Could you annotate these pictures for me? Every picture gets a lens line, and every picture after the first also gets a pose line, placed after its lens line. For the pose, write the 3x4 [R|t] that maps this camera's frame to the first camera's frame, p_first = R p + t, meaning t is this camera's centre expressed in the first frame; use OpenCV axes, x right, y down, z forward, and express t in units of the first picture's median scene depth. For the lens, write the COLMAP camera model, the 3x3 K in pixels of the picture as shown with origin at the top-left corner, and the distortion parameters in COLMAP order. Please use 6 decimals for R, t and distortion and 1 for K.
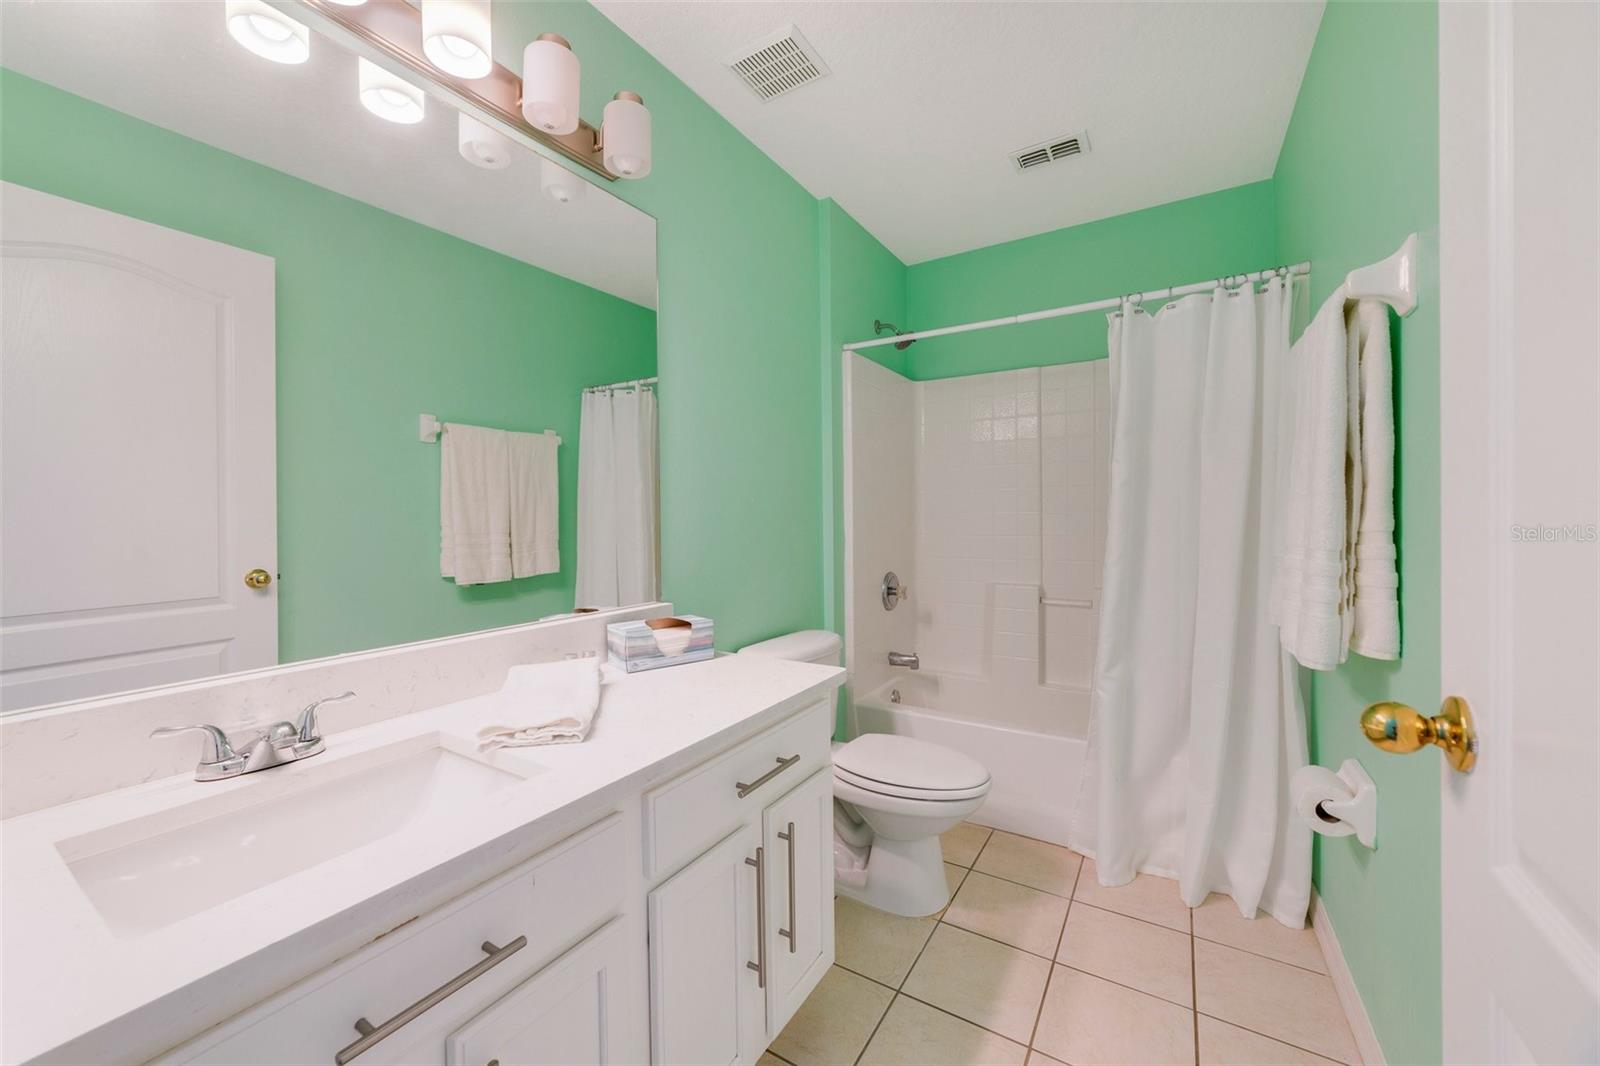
lens RADIAL K [[618.8, 0, 785.6], [0, 618.8, 523.3], [0, 0, 1]] dist [-0.027446, 0.012278]
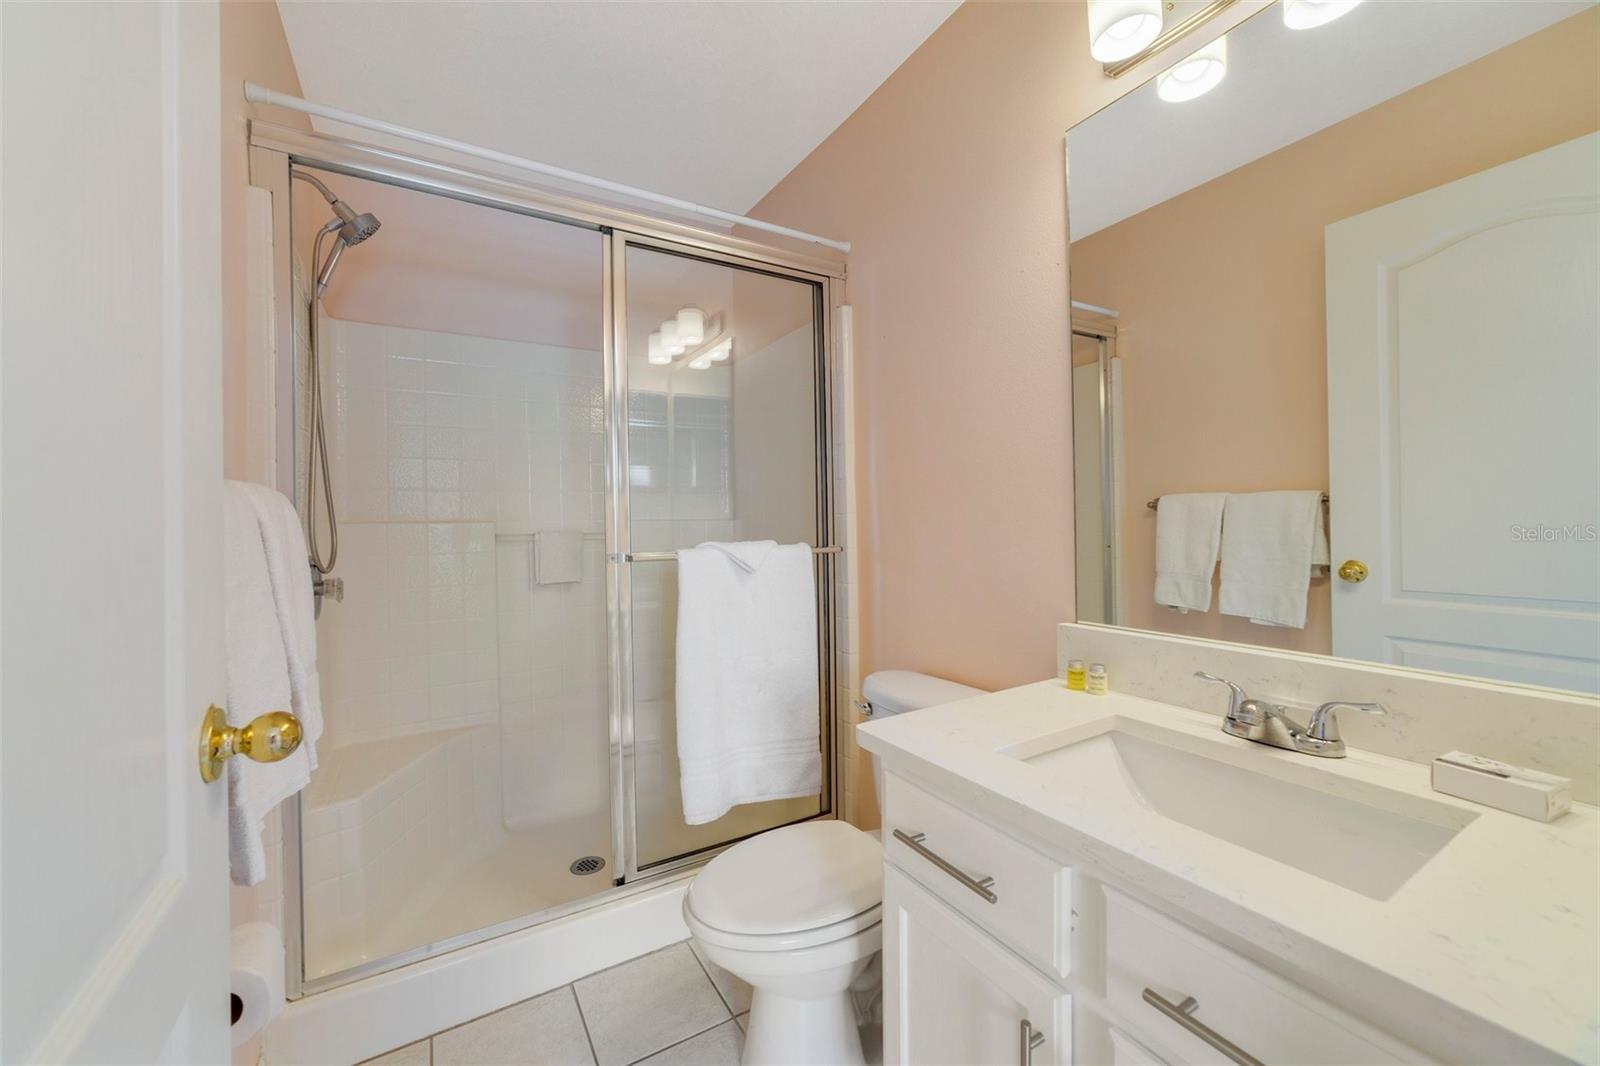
lens RADIAL K [[618.8, 0, 785.6], [0, 618.8, 523.3], [0, 0, 1]] dist [-0.027446, 0.012278]
pose [[-0.456255, 0.025680, -0.889478, 0.462358], [0.014866, 0.999664, 0.021235, -0.010766], [0.889725, -0.003535, -0.456484, 0.771806]]
